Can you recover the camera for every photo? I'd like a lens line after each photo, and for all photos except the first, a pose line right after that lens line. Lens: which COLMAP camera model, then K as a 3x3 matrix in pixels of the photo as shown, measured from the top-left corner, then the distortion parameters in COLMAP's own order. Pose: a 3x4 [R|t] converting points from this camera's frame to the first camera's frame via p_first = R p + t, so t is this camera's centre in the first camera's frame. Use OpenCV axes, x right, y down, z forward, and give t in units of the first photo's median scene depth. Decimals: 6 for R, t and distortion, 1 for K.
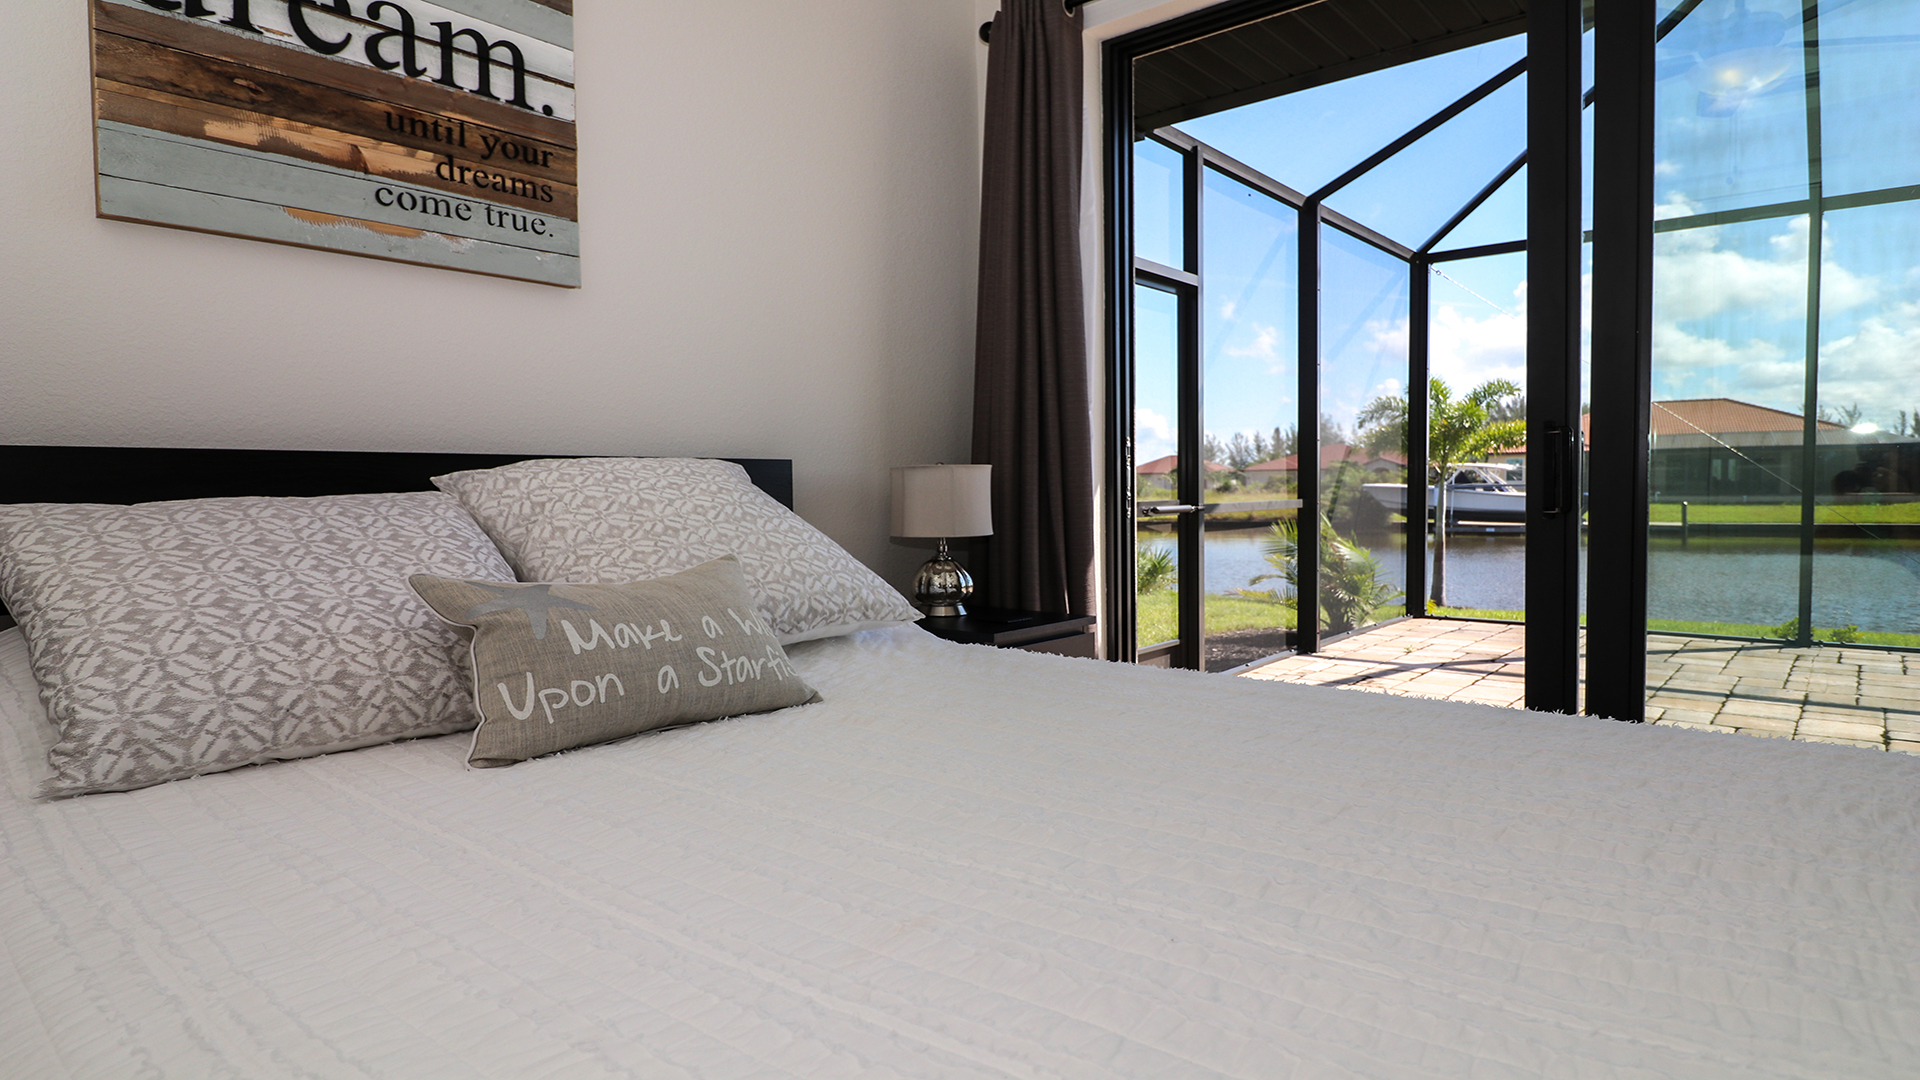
lens RADIAL K [[1061.4, 0, 989.5], [0, 1061.4, 569.5], [0, 0, 1]] dist [-0.000385, -0.002741]
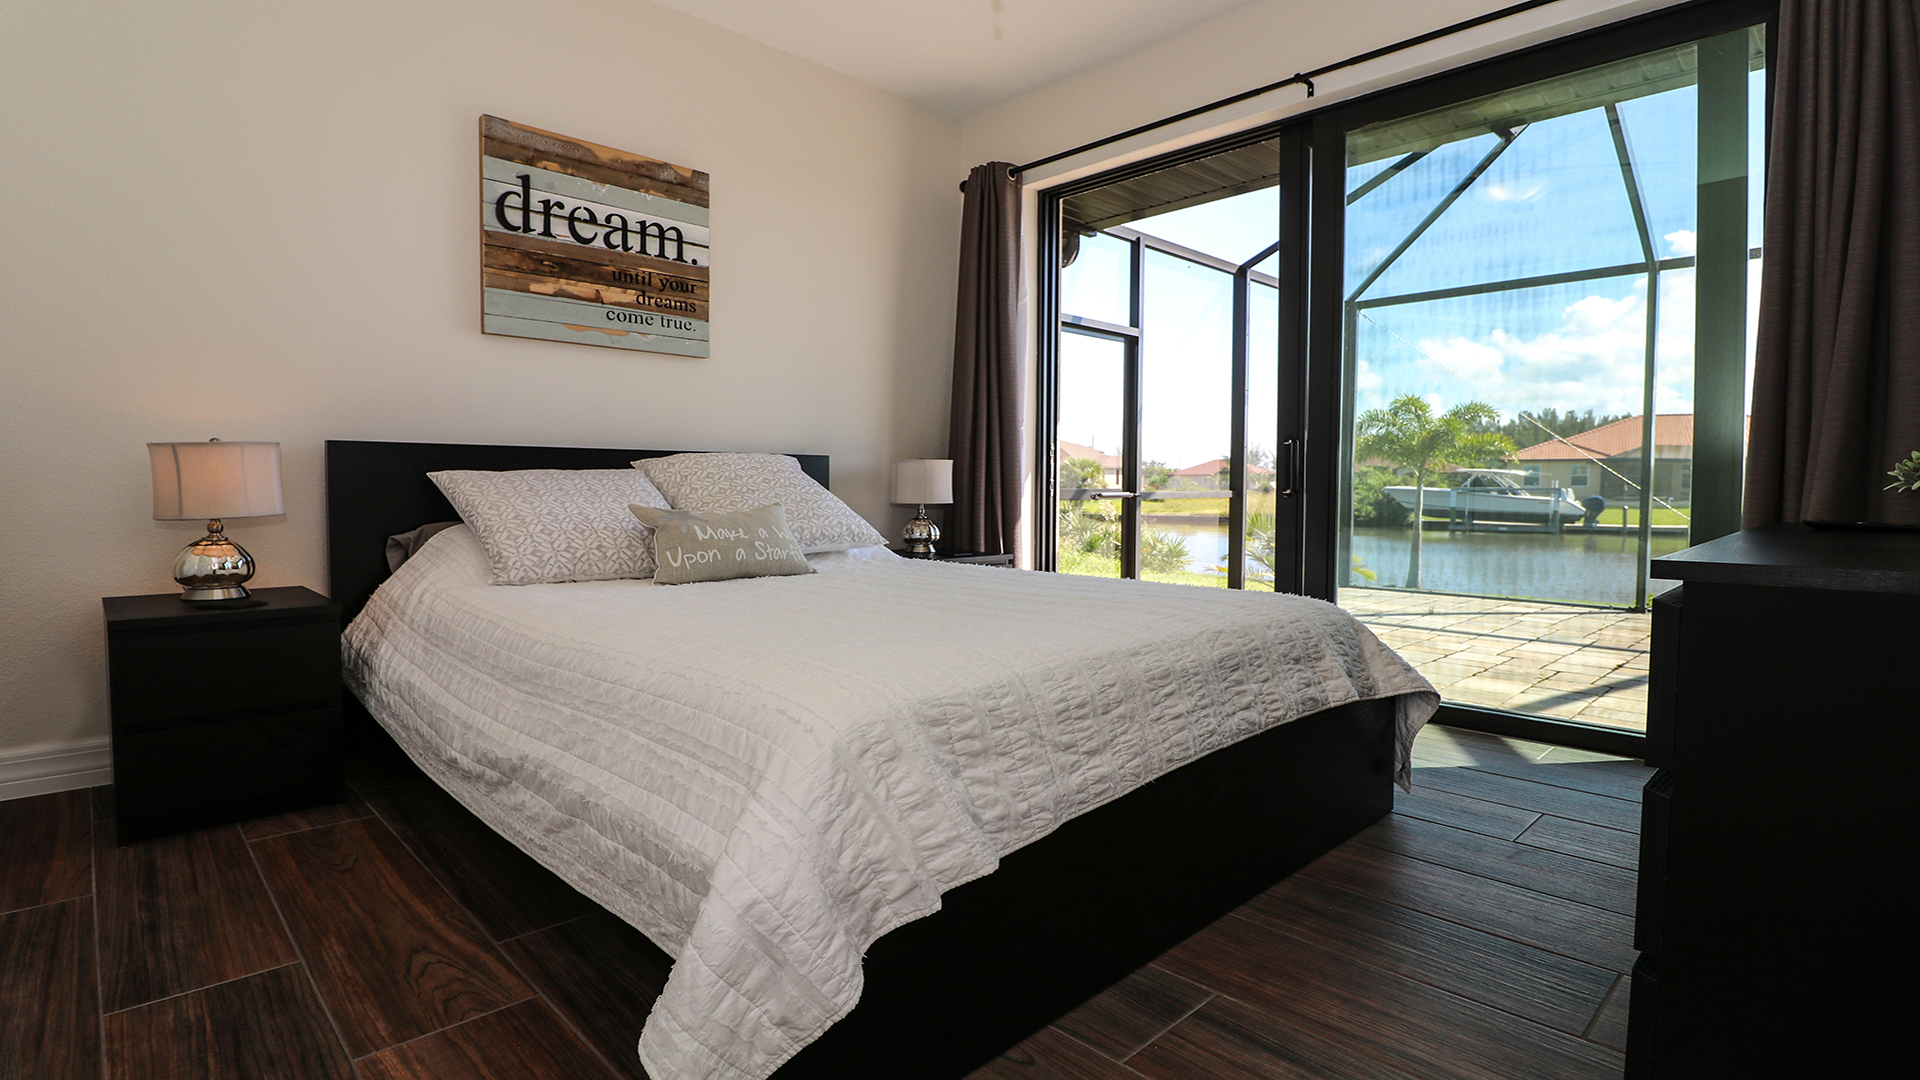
lens RADIAL K [[921.5, 0, 960.0], [0, 921.5, 540.0], [0, 0, 1]] dist [-0.001204, 0.000040]
pose [[0.994259, 0.019418, -0.105225, 0.229066], [-0.021278, 0.999636, -0.016583, 0.064878], [0.104865, 0.018727, 0.994310, -0.556241]]
